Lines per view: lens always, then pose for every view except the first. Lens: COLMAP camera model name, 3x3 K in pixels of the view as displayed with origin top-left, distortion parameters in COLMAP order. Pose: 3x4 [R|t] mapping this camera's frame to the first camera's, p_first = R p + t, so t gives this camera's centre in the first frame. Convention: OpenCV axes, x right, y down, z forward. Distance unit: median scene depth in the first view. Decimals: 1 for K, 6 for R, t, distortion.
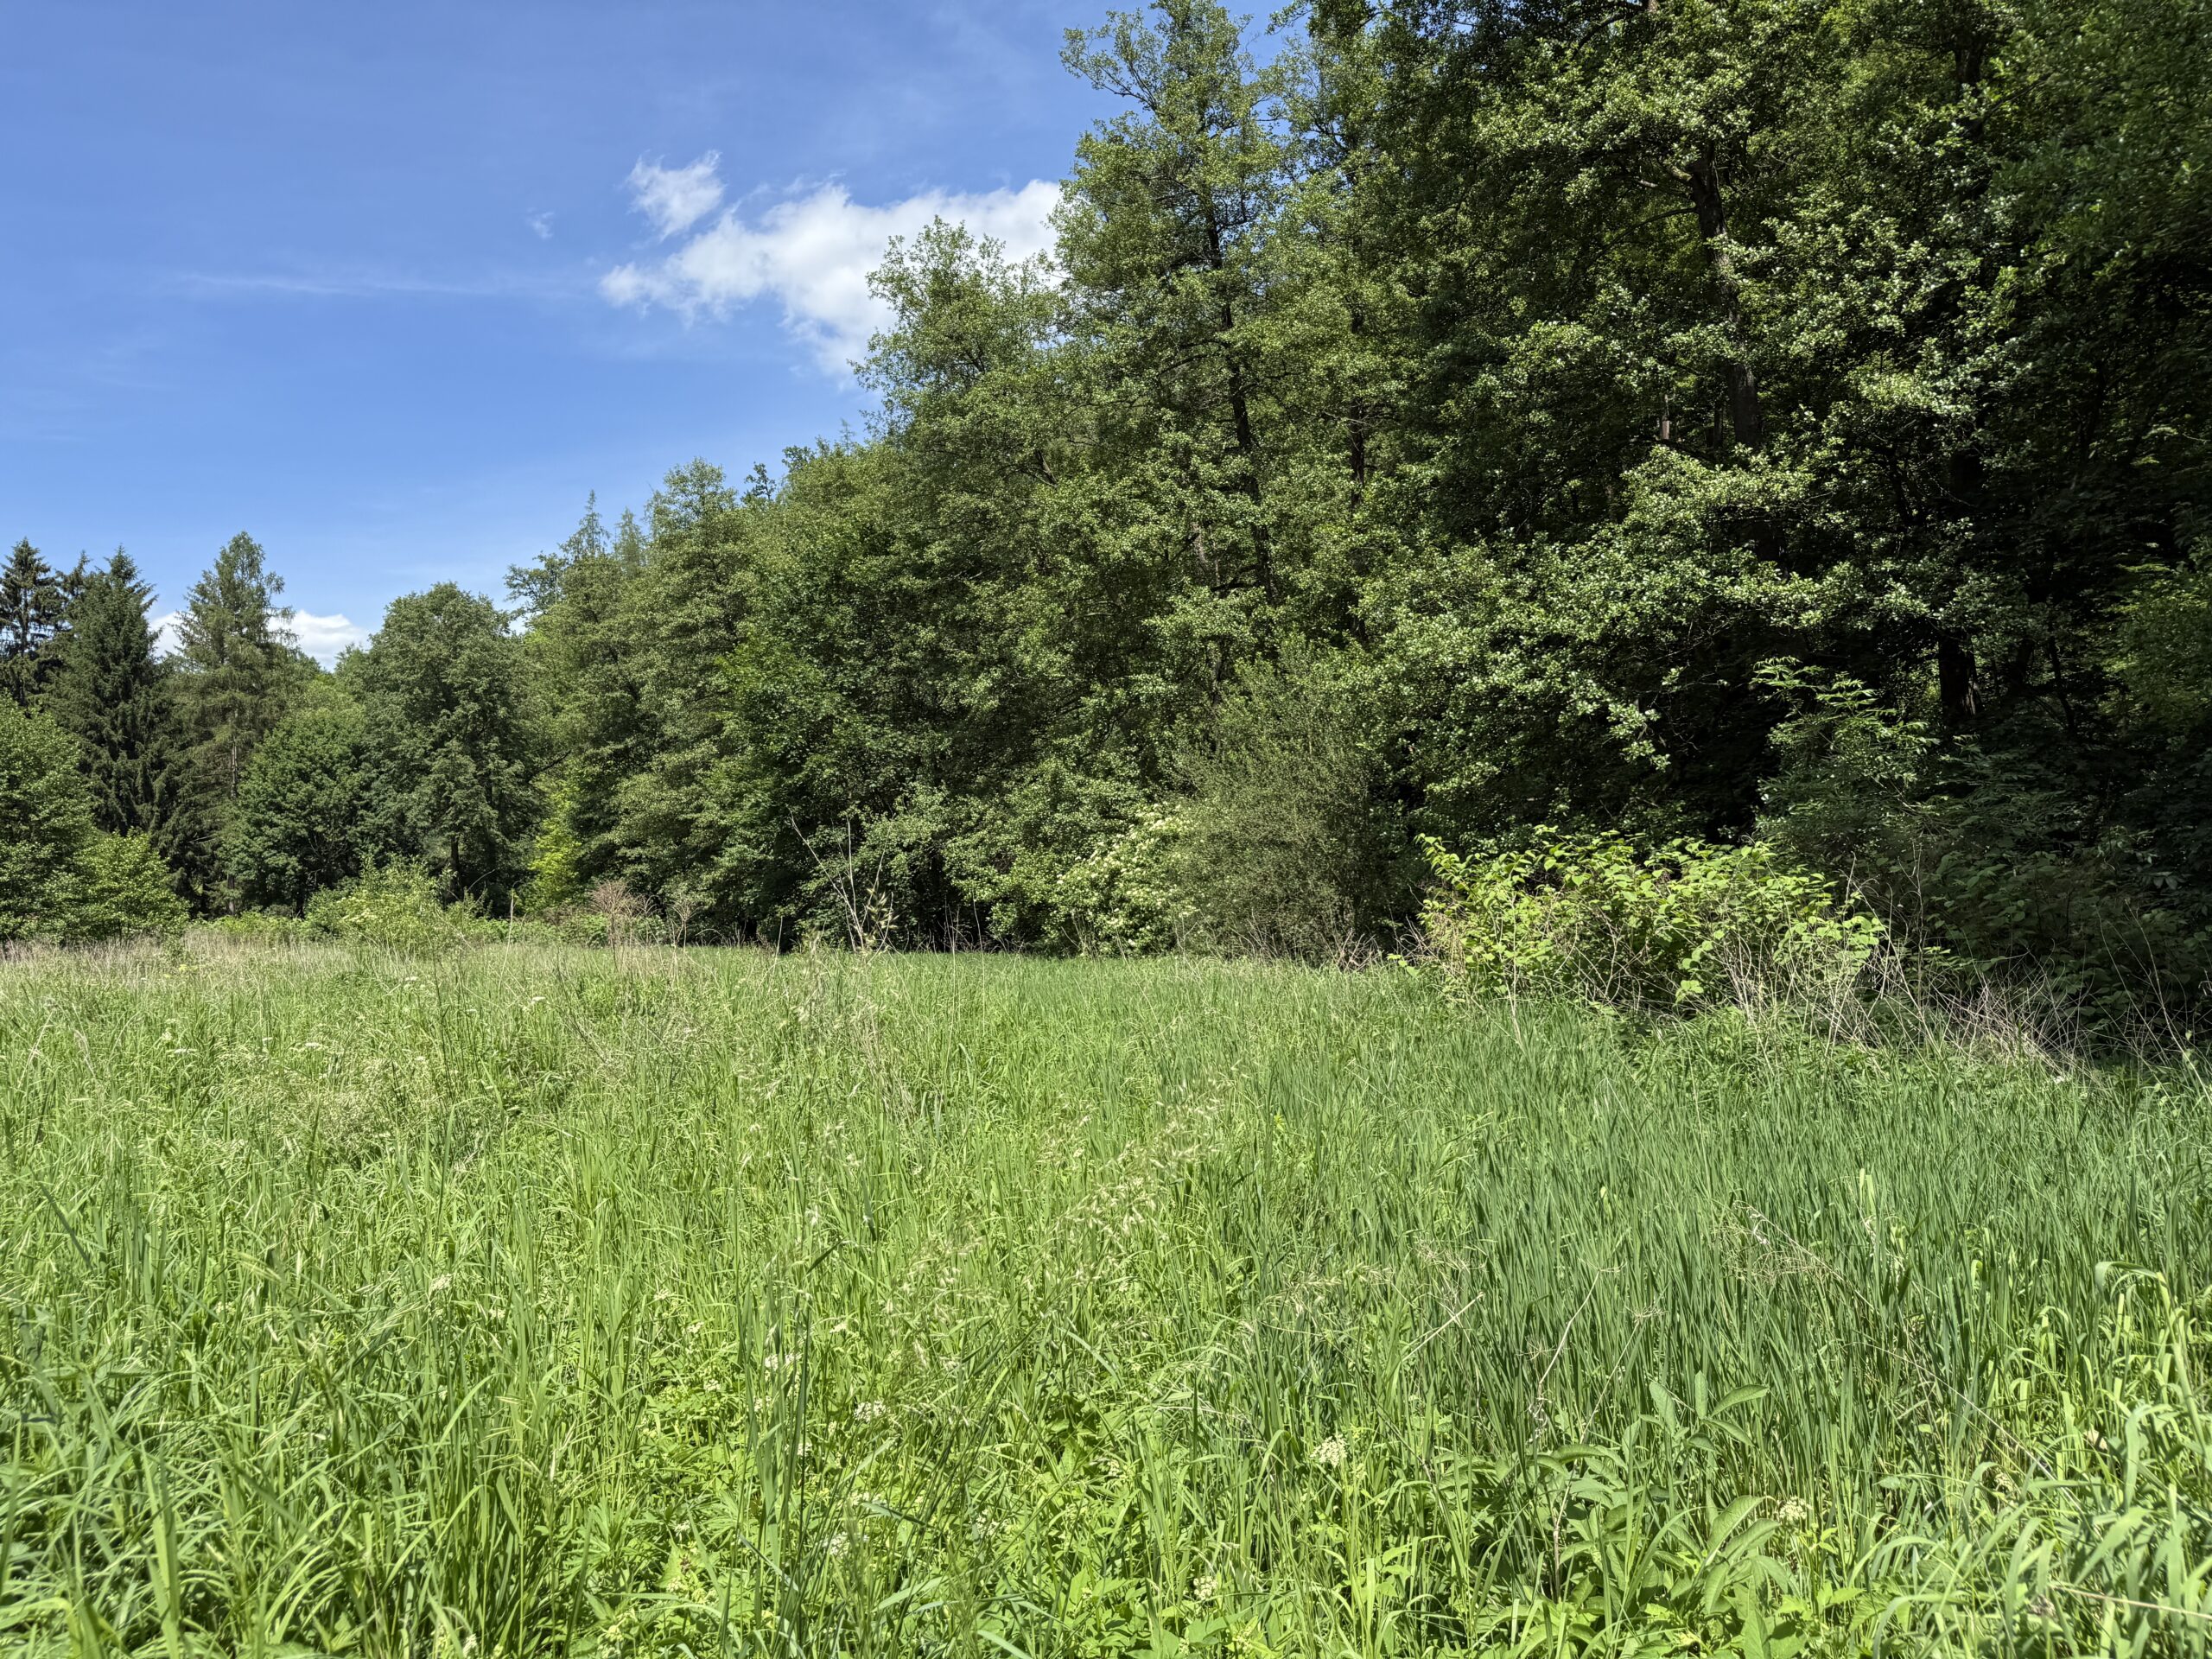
lens RADIAL K [[1545.5, 0, 1102.1], [0, 1545.5, 818.2], [0, 0, 1]] dist [0.062607, -0.069578]
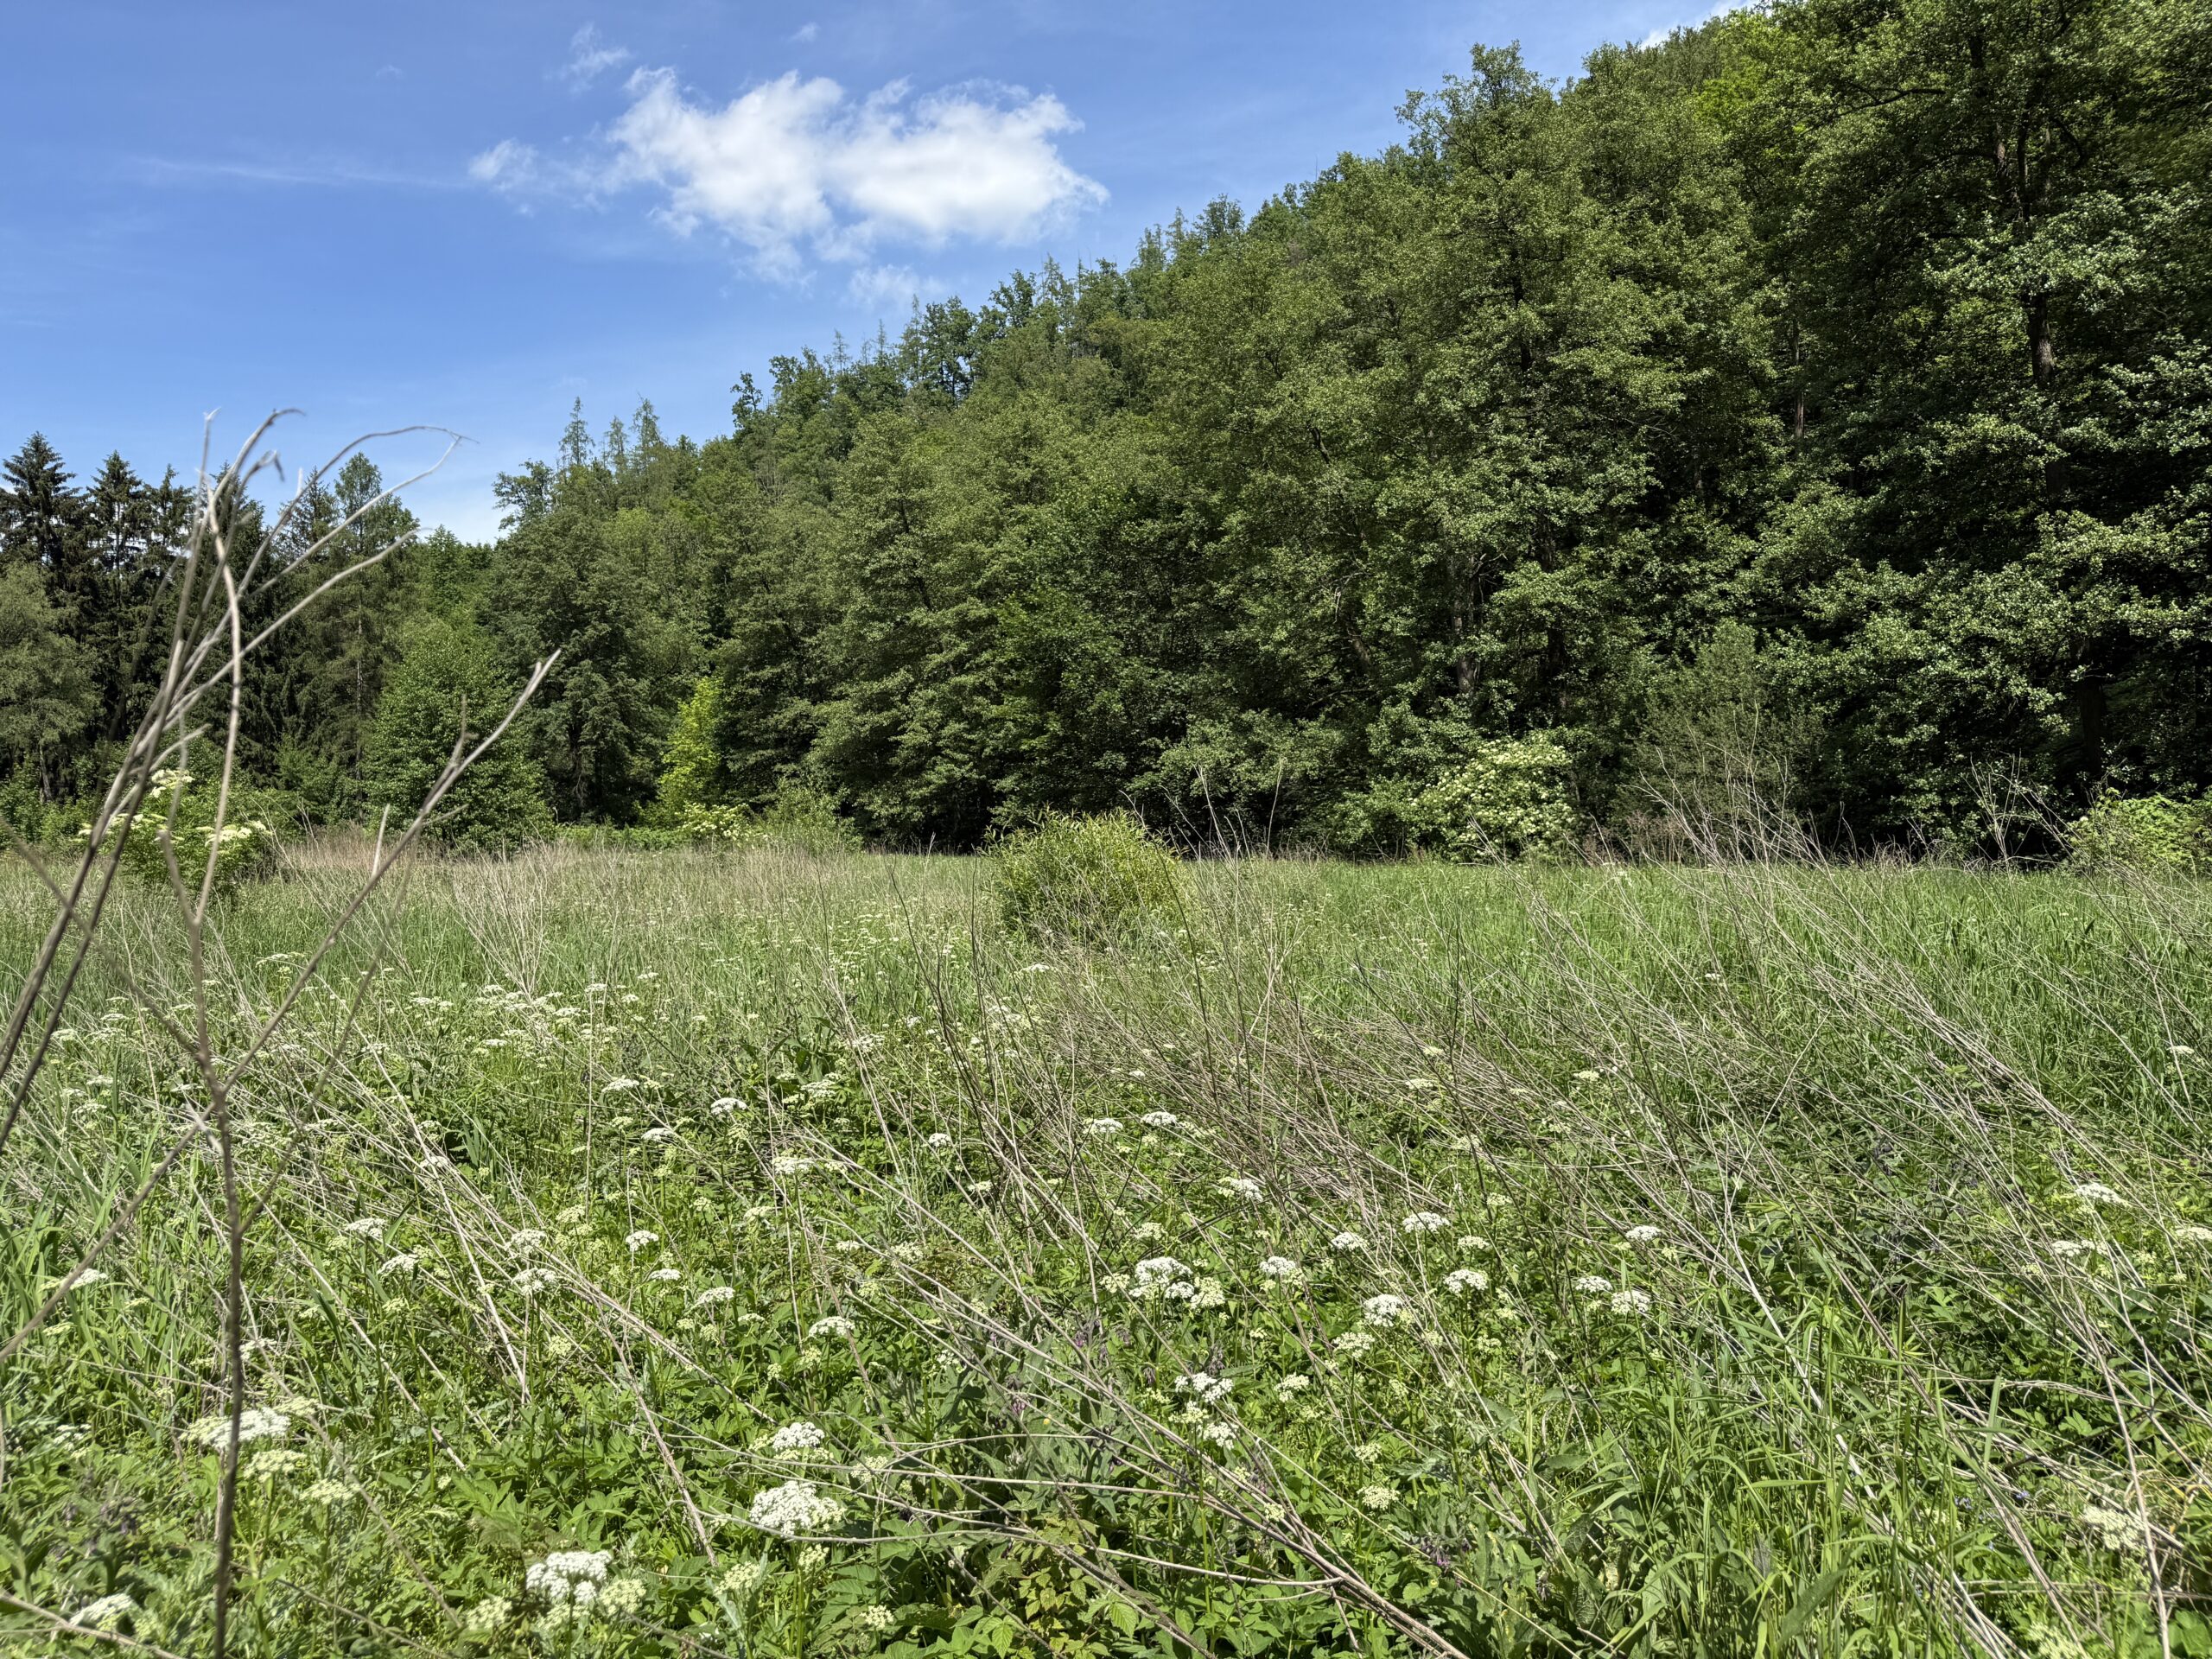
lens RADIAL K [[1514.3, 0, 1105.3], [0, 1514.3, 912.9], [0, 0, 1]] dist [0.066448, -0.092941]
pose [[0.998200, 0.002613, 0.059924, -0.342246], [-0.009726, 0.992880, 0.118717, -0.014658], [-0.059187, -0.119086, 0.991118, -0.217151]]
